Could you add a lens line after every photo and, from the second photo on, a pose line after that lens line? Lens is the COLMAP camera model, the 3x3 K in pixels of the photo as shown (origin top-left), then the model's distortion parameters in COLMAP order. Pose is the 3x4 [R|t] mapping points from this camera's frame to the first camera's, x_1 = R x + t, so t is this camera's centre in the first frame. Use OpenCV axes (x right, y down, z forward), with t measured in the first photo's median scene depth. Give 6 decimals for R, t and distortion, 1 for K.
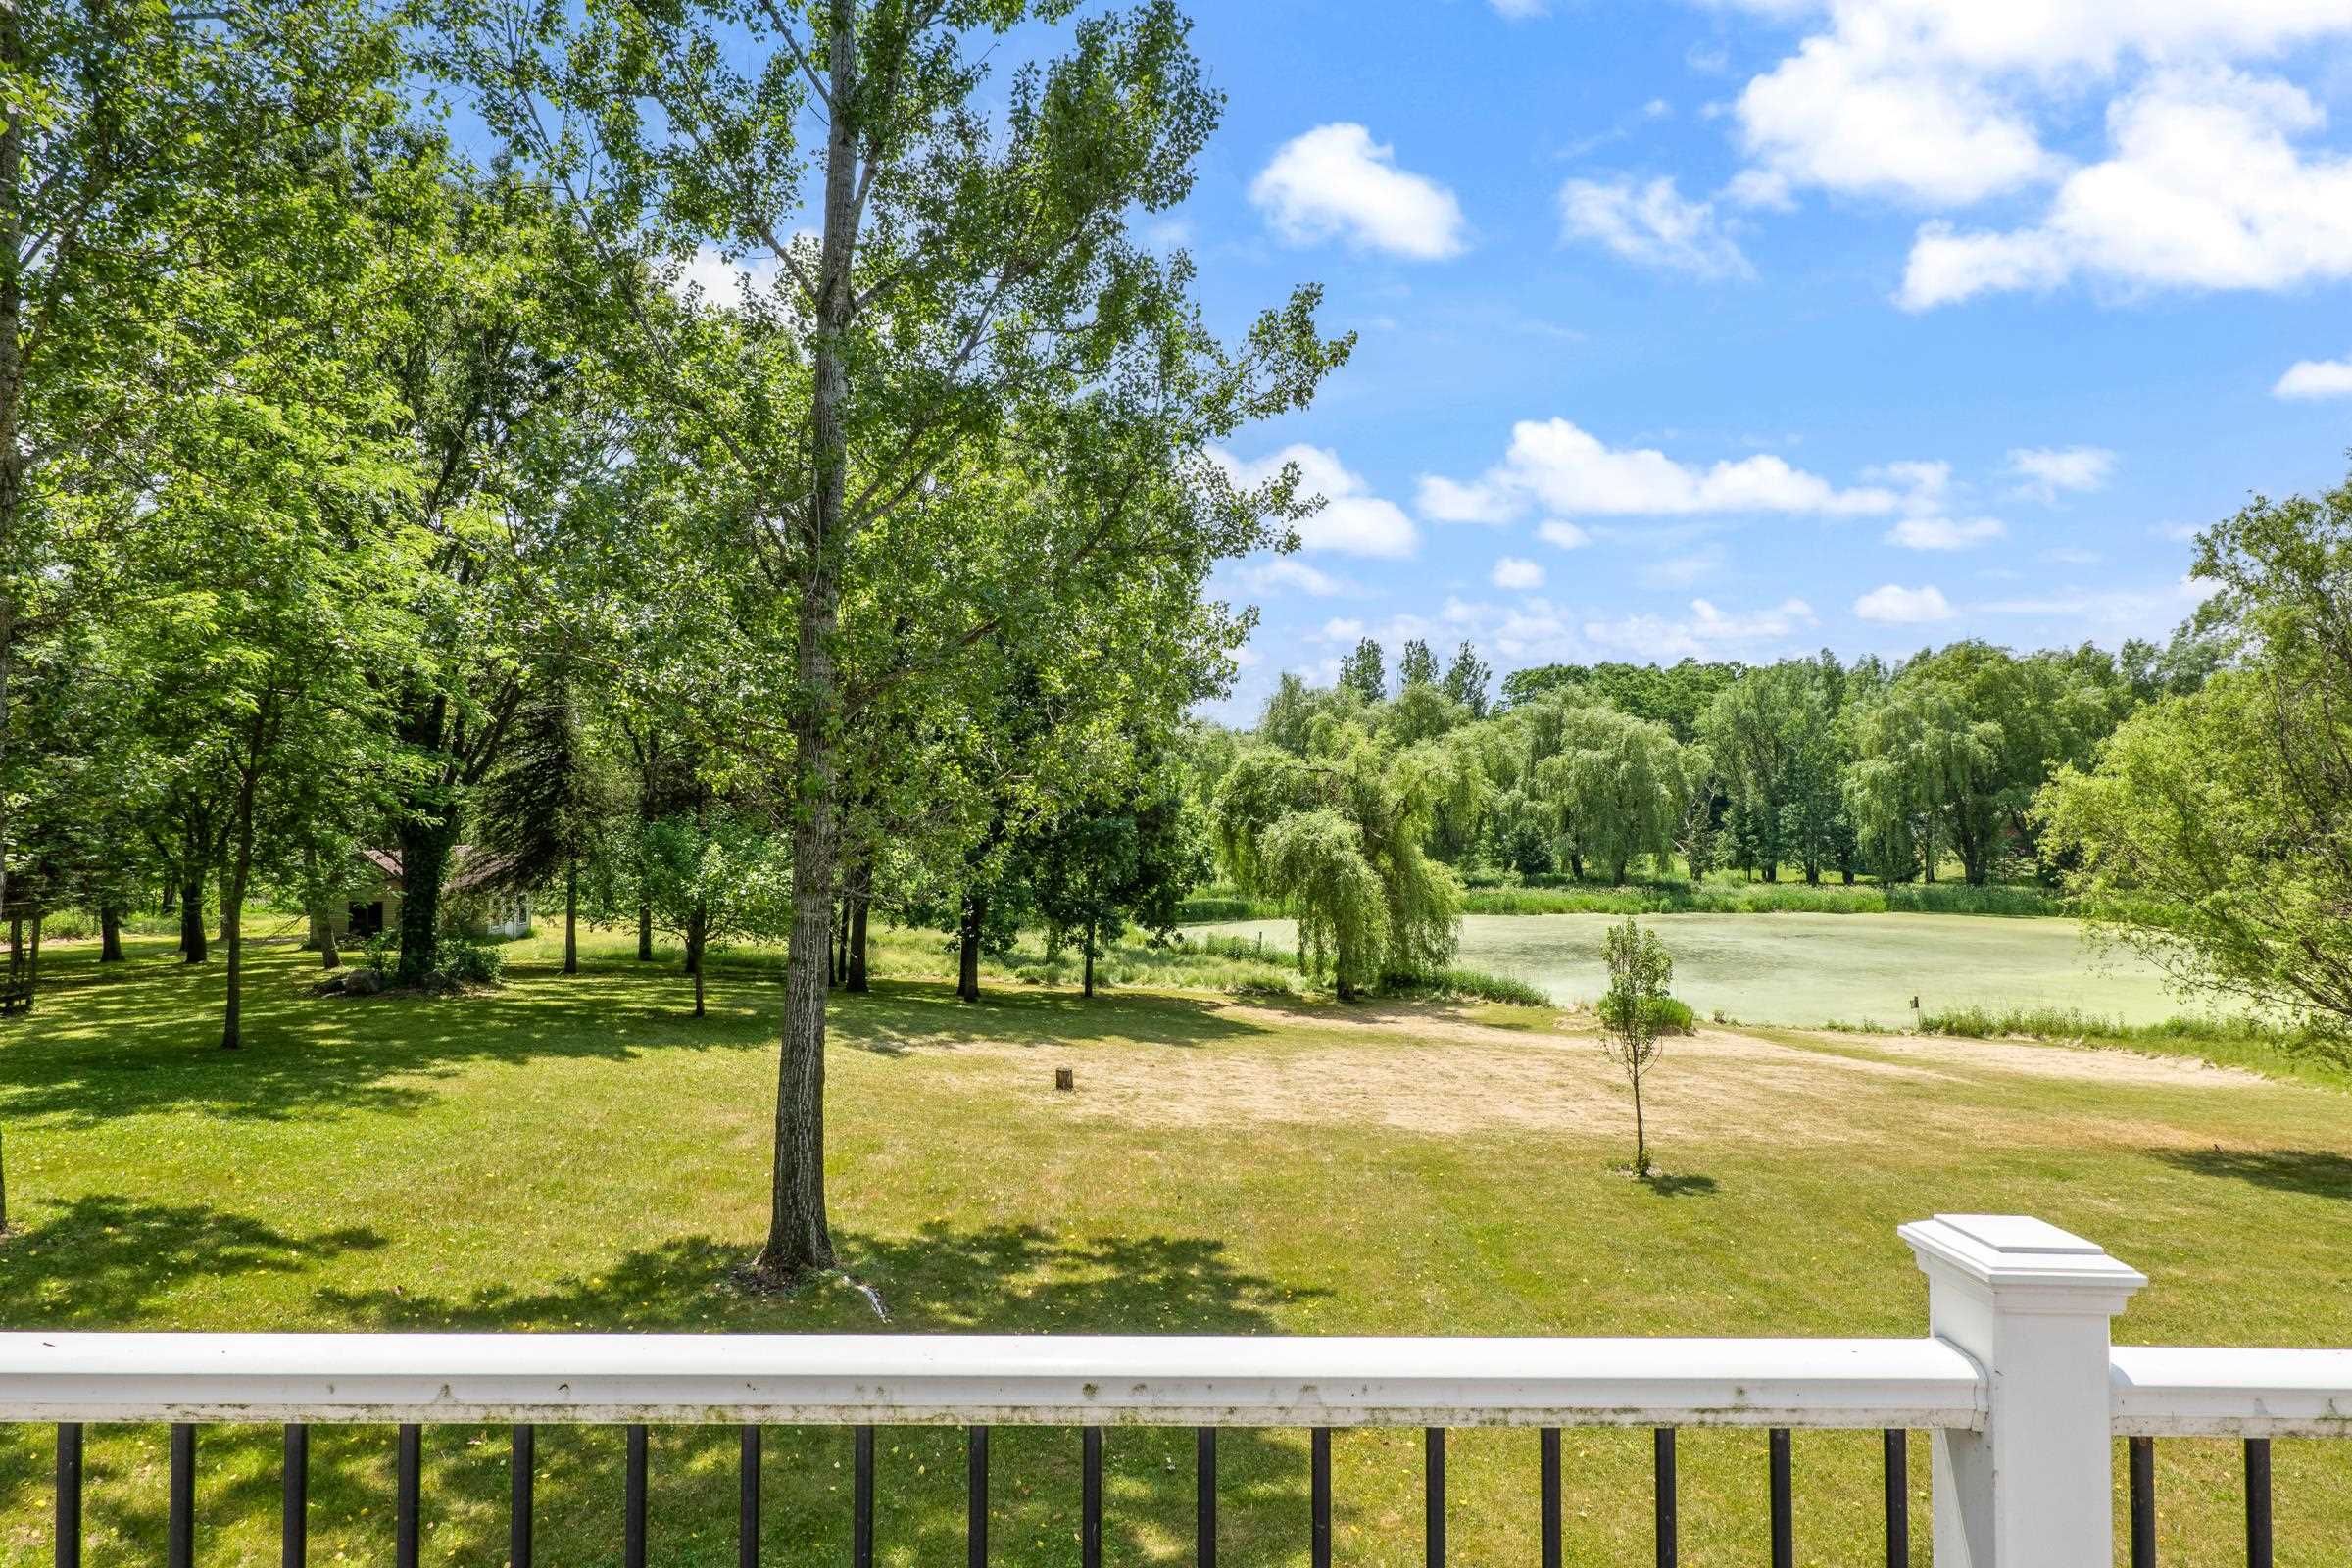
lens RADIAL K [[1217.8, 0, 1187.4], [0, 1217.8, 722.6], [0, 0, 1]] dist [0.011487, 0.000011]
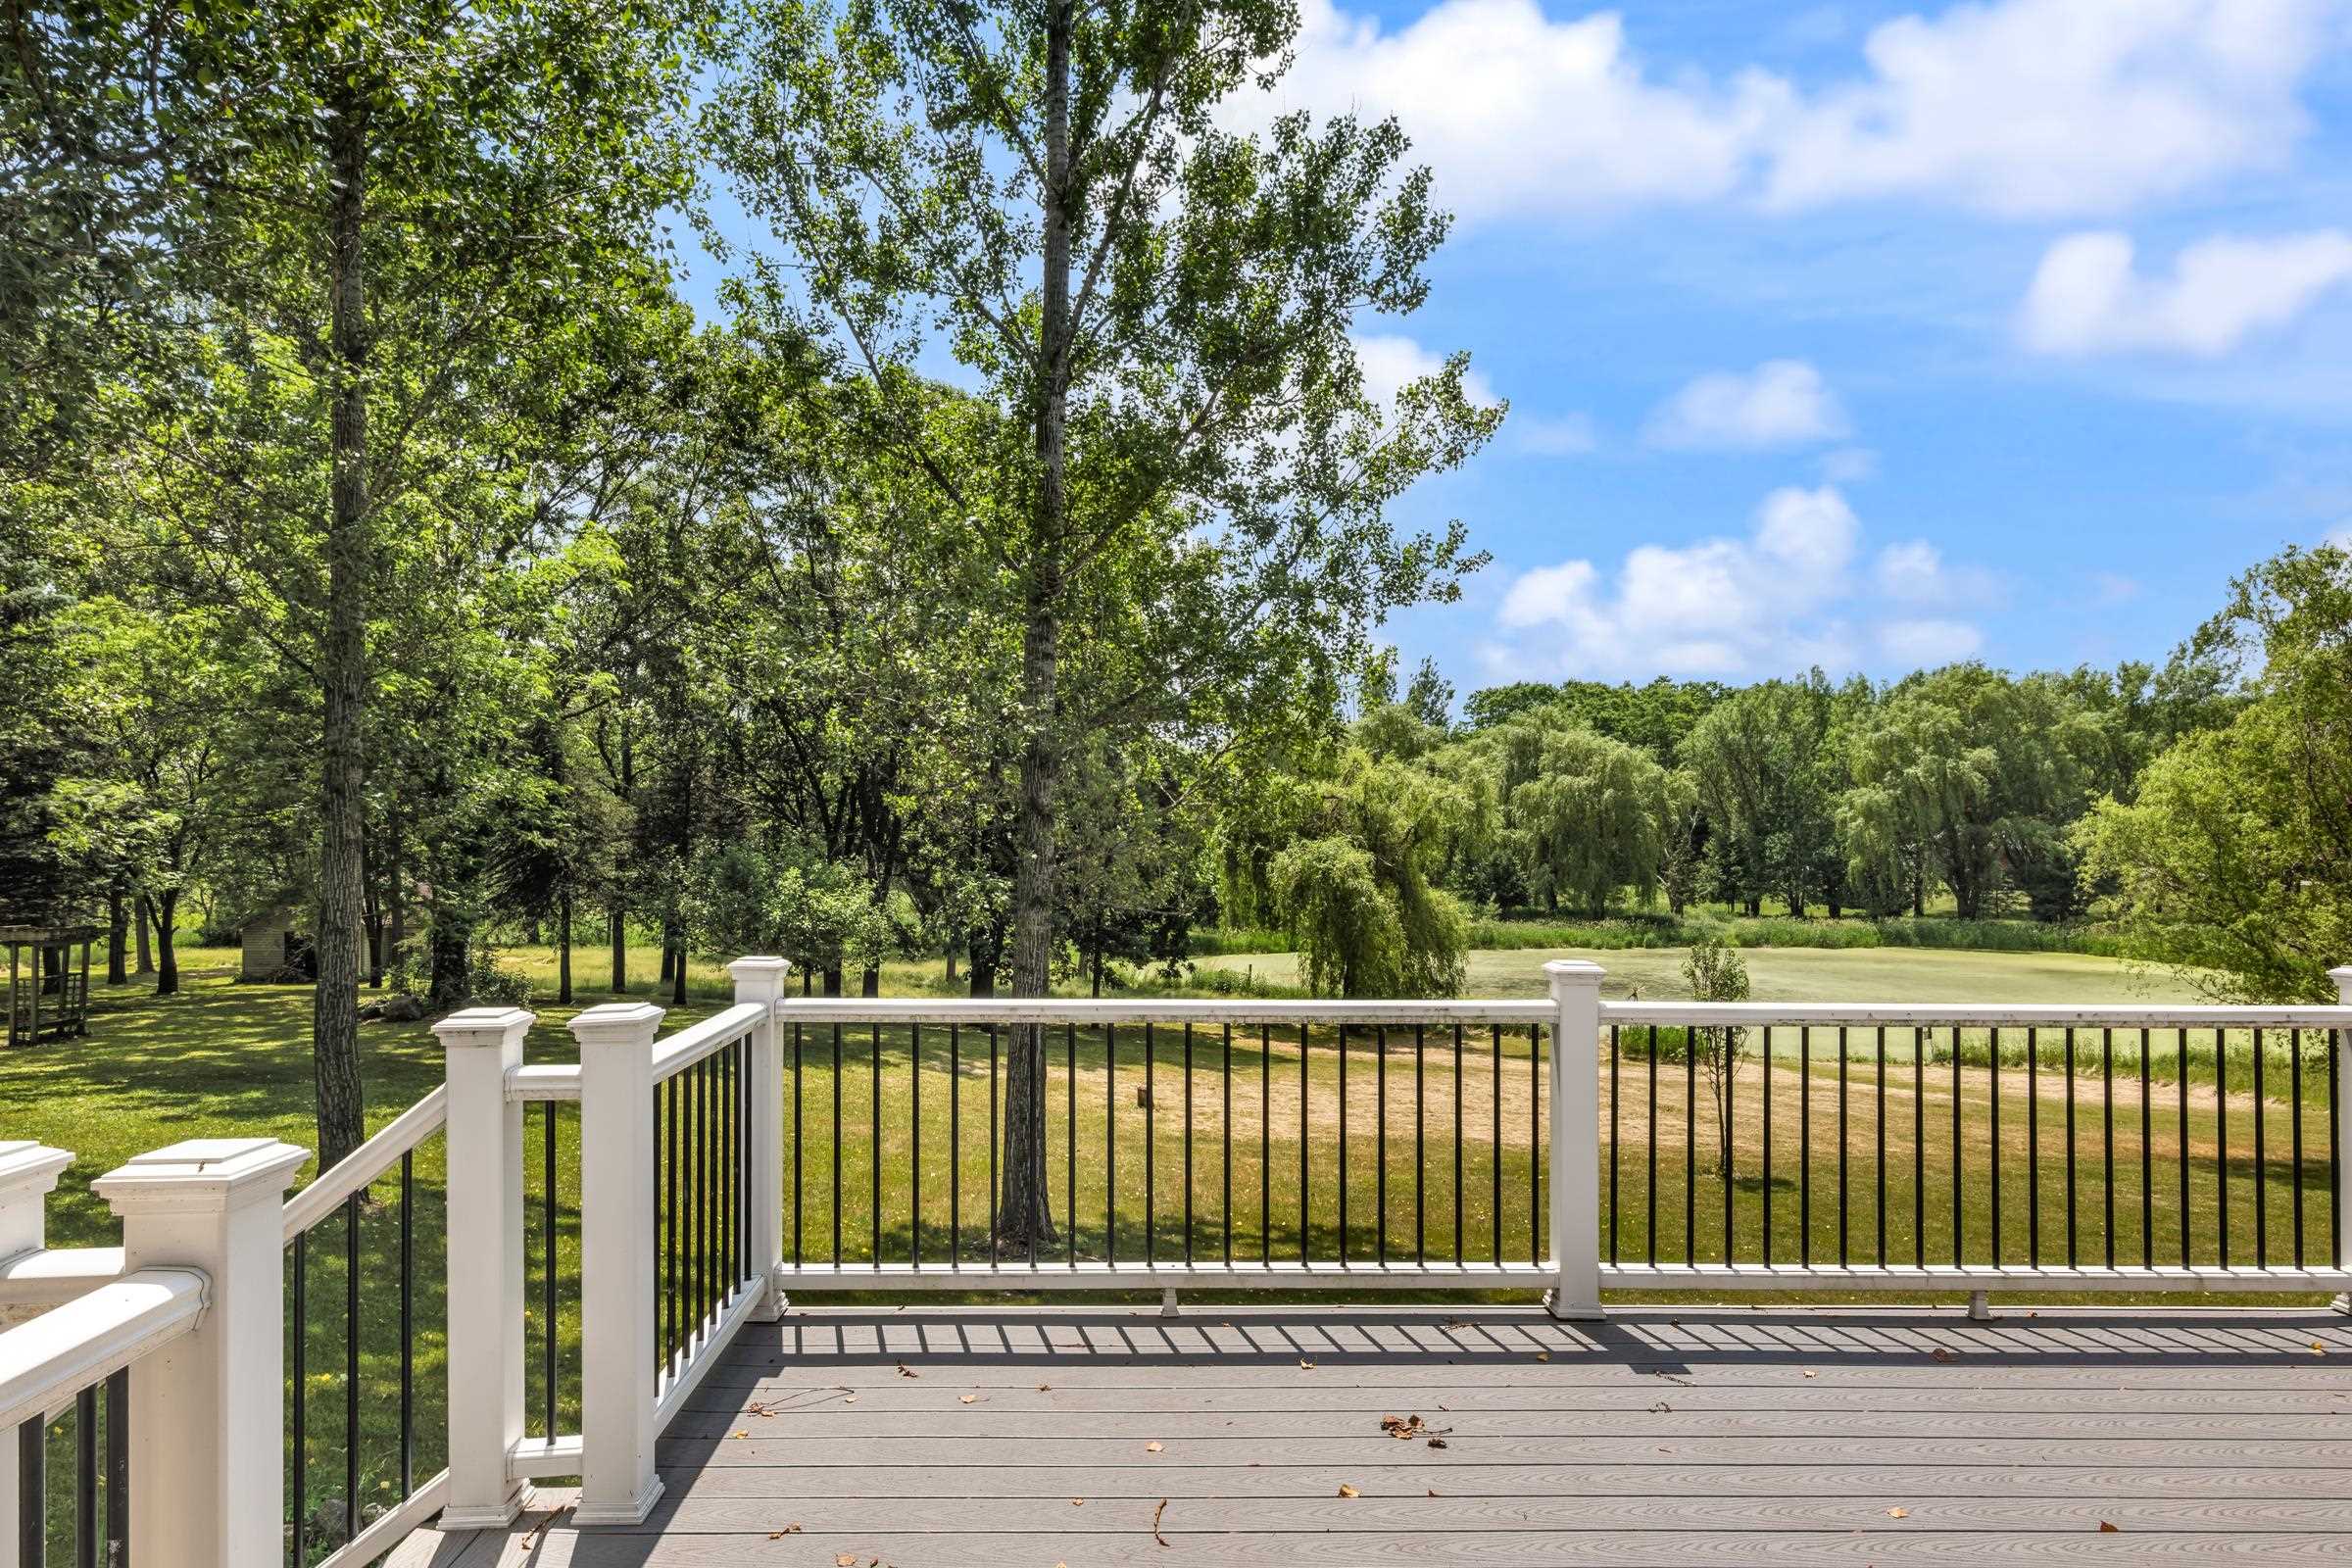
lens RADIAL K [[1429.9, 0, 1063.6], [0, 1429.9, 754.0], [0, 0, 1]] dist [0.015070, -0.001243]
pose [[0.999293, 0.005362, 0.037201, -0.105898], [-0.005796, 0.999916, 0.011557, -0.004926], [-0.037136, -0.011765, 0.999241, -0.095448]]
